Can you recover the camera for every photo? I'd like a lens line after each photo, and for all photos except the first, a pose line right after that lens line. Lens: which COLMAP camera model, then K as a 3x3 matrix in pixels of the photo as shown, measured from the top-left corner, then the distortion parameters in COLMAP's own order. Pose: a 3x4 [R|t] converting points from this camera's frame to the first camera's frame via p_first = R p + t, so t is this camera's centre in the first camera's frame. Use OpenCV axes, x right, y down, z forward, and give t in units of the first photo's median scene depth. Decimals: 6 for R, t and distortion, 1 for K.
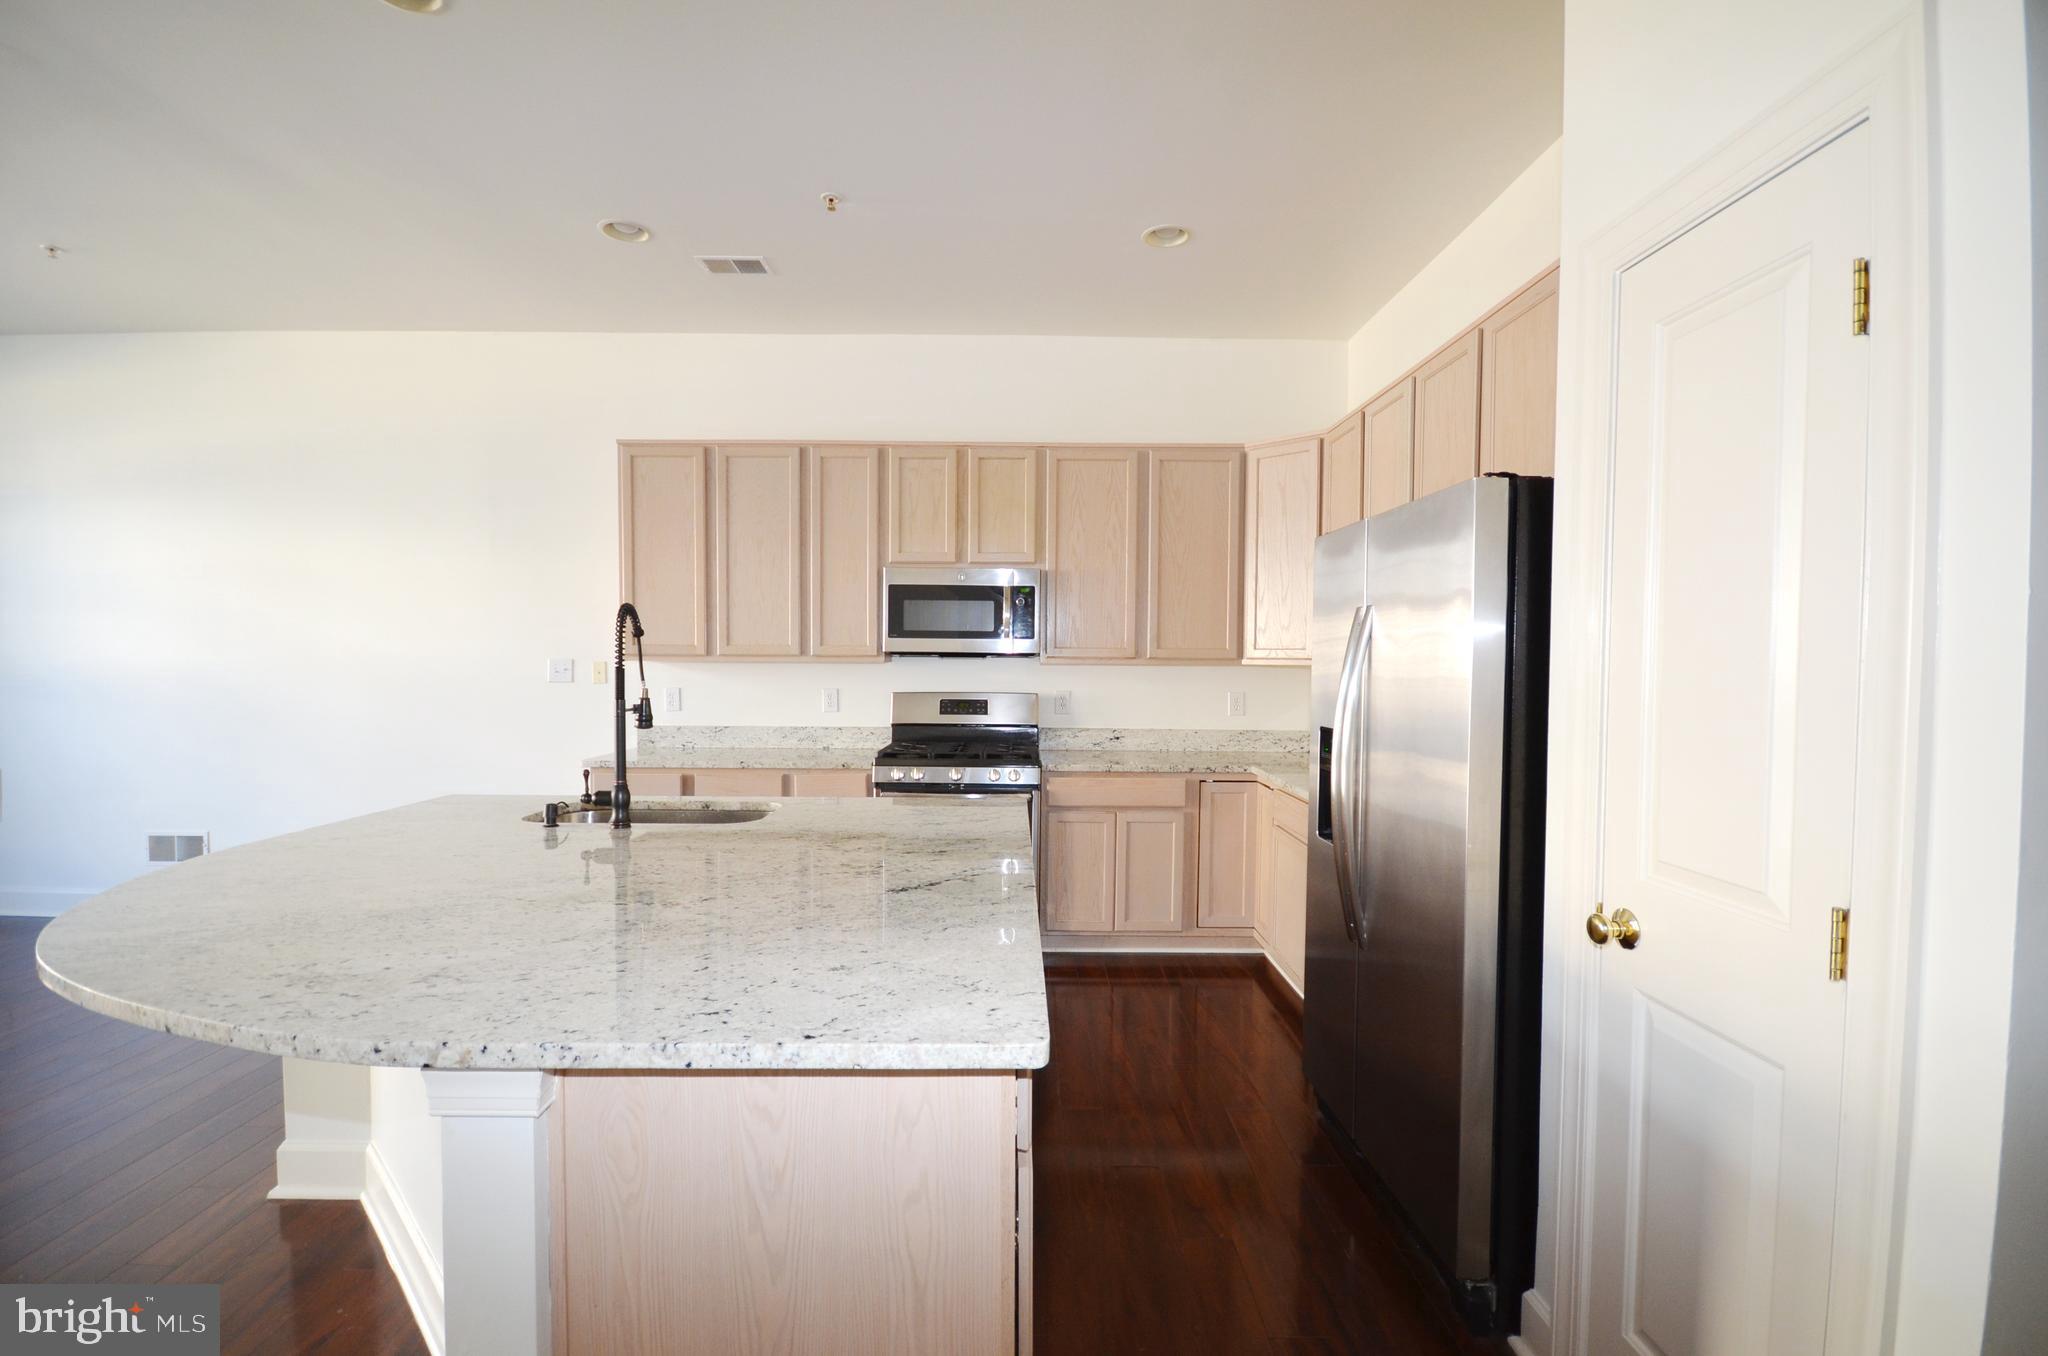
lens RADIAL K [[901.5, 0, 1023.7], [0, 901.5, 685.8], [0, 0, 1]] dist [0.000115, 0.000124]
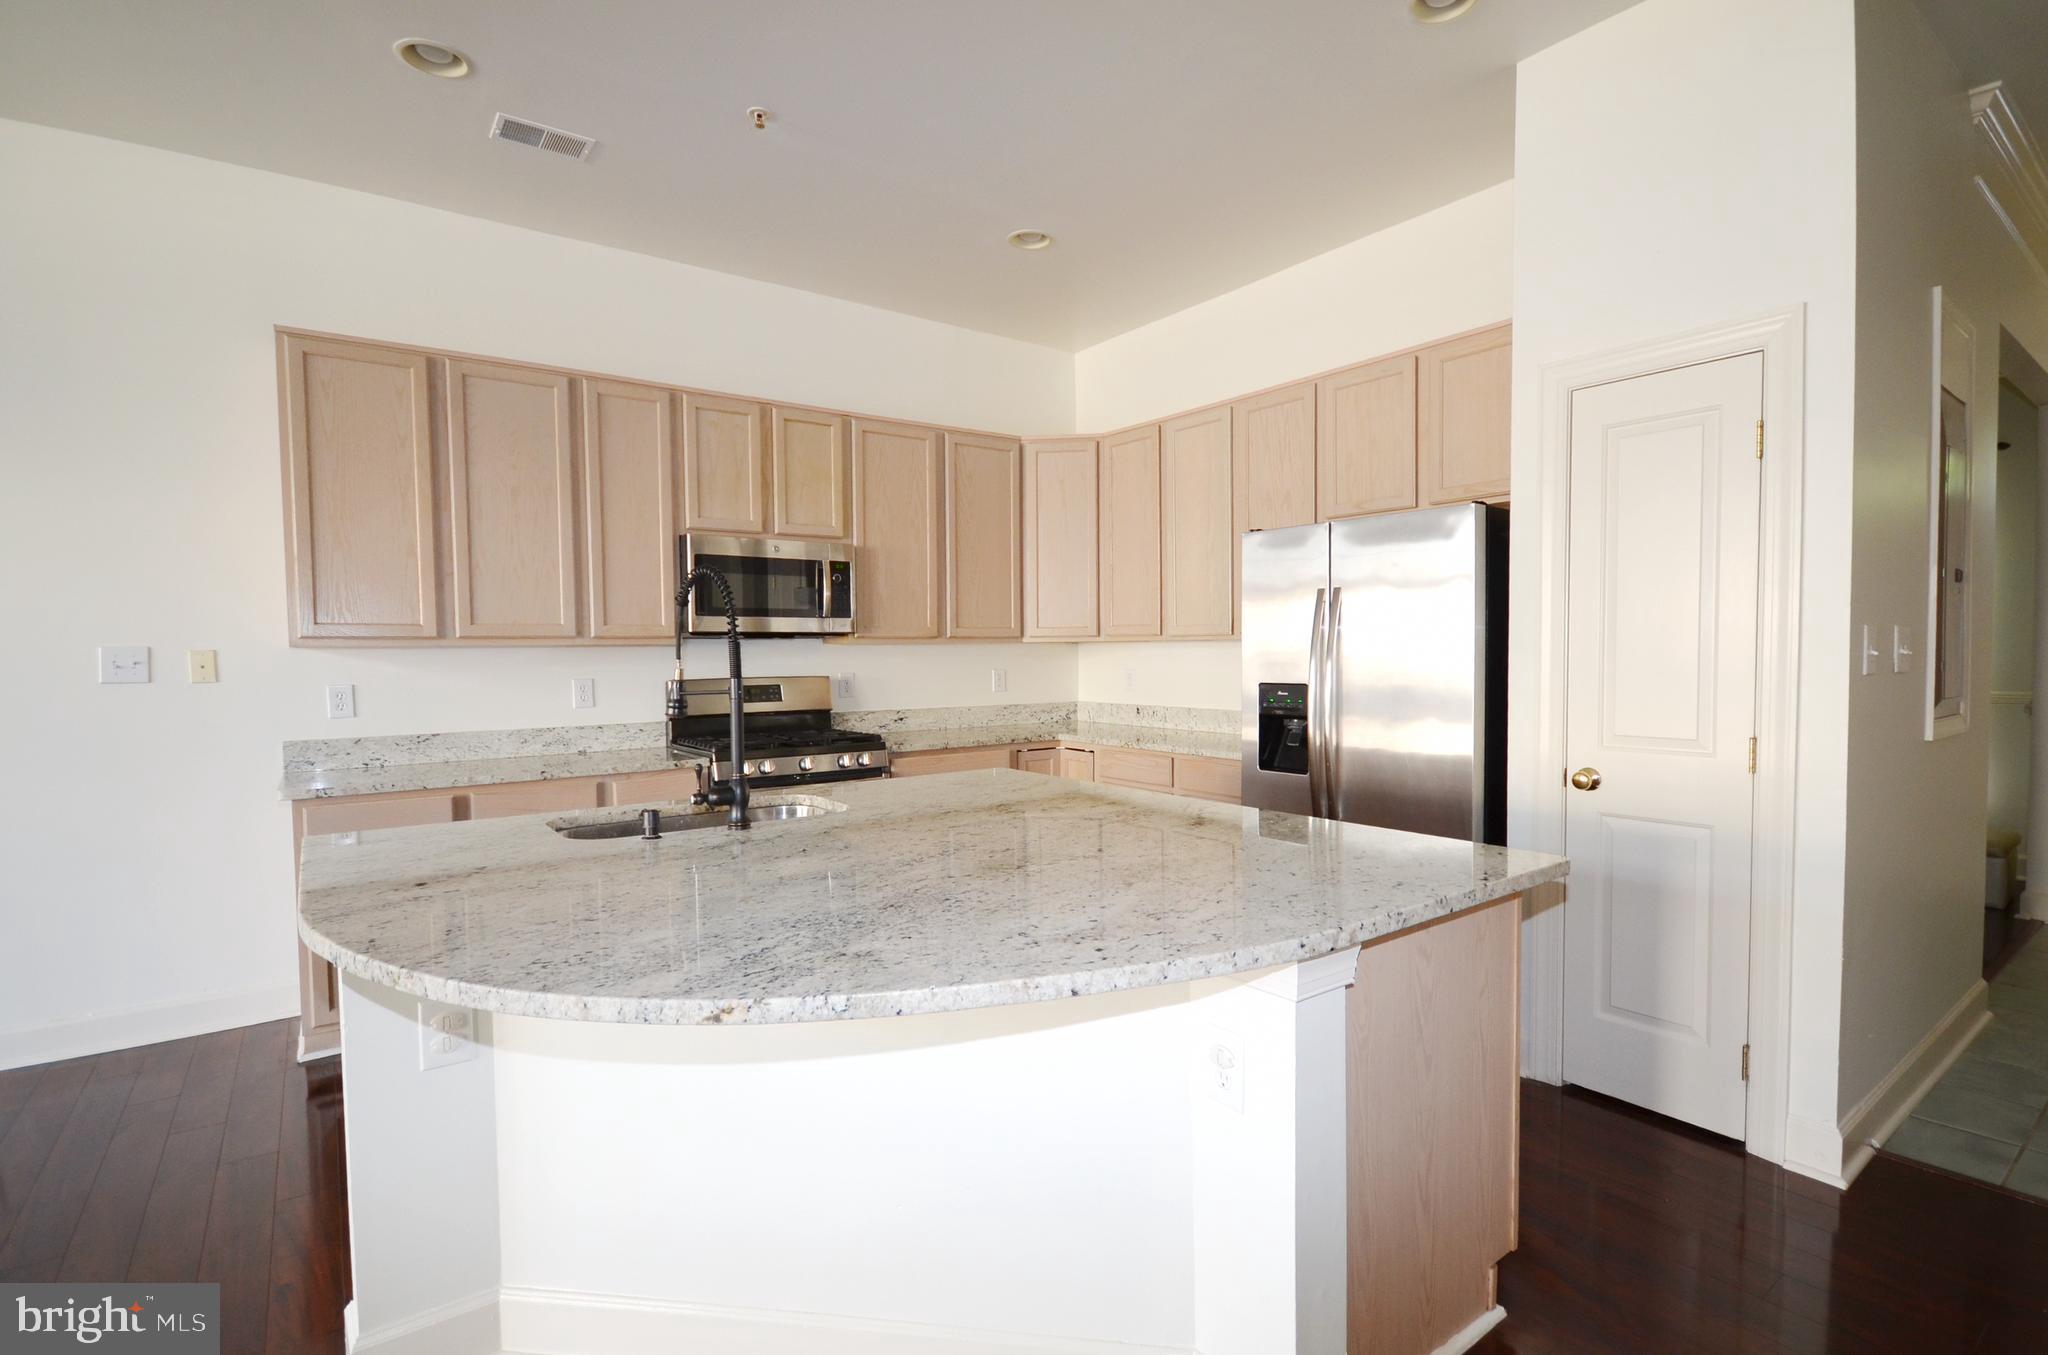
lens RADIAL K [[989.3, 0, 1031.9], [0, 989.3, 694.9], [0, 0, 1]] dist [-0.001088, 0.000034]
pose [[0.797177, -0.042207, 0.602269, -0.463947], [0.033930, 0.999109, 0.025106, 0.009769], [-0.602792, 0.000421, 0.797898, 0.050697]]
